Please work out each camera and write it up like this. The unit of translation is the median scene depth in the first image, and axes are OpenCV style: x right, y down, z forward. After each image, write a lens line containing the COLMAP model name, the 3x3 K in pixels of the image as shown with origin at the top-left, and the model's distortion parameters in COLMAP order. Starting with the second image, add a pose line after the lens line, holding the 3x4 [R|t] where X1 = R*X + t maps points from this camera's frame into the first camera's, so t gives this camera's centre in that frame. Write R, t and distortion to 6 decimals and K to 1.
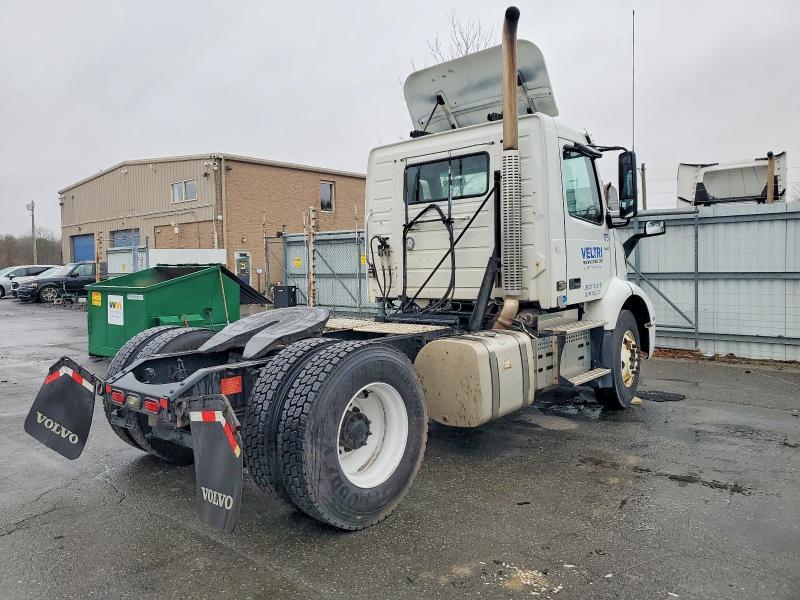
lens RADIAL K [[615.4, 0, 393.3], [0, 615.4, 297.1], [0, 0, 1]] dist [-0.002822, -0.009264]
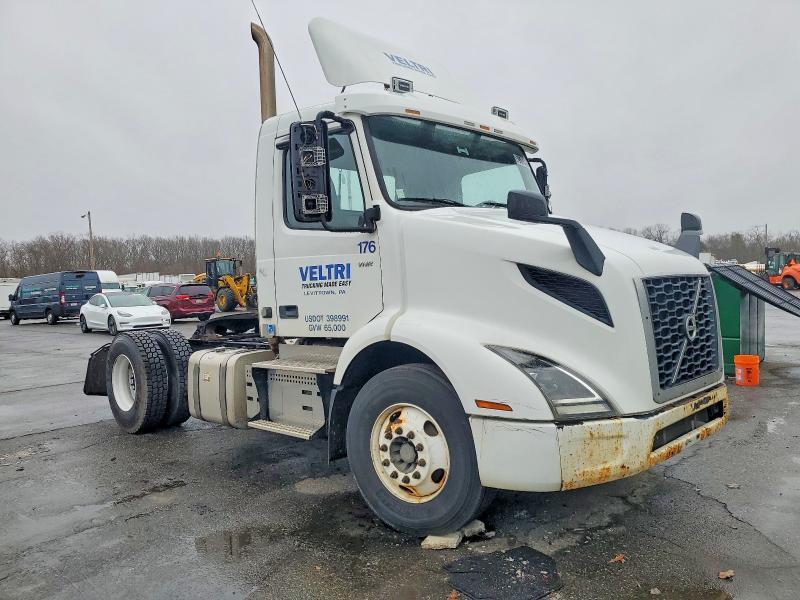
lens RADIAL K [[615.4, 0, 397.5], [0, 615.4, 300.9], [0, 0, 1]] dist [-0.002822, -0.009264]
pose [[-0.042426, 0.045230, -0.998075, 1.246504], [-0.005890, 0.998946, 0.045520, -0.081878], [0.999082, 0.007810, -0.042115, 1.339714]]
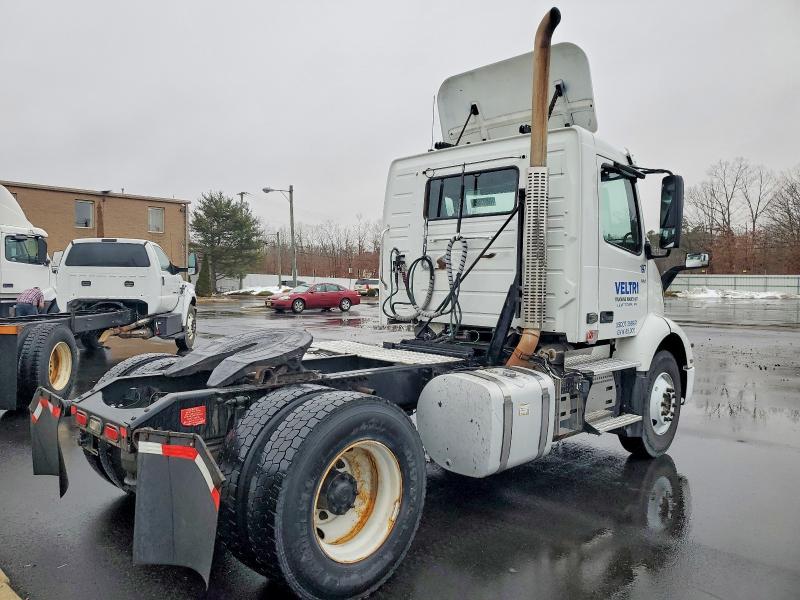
lens RADIAL K [[615.4, 0, 398.2], [0, 615.4, 305.1], [0, 0, 1]] dist [-0.002822, -0.009264]
pose [[0.997486, 0.056309, -0.043020, 0.030552], [-0.056956, 0.998279, -0.013950, -0.010620], [0.042161, 0.016365, 0.998977, 0.092530]]
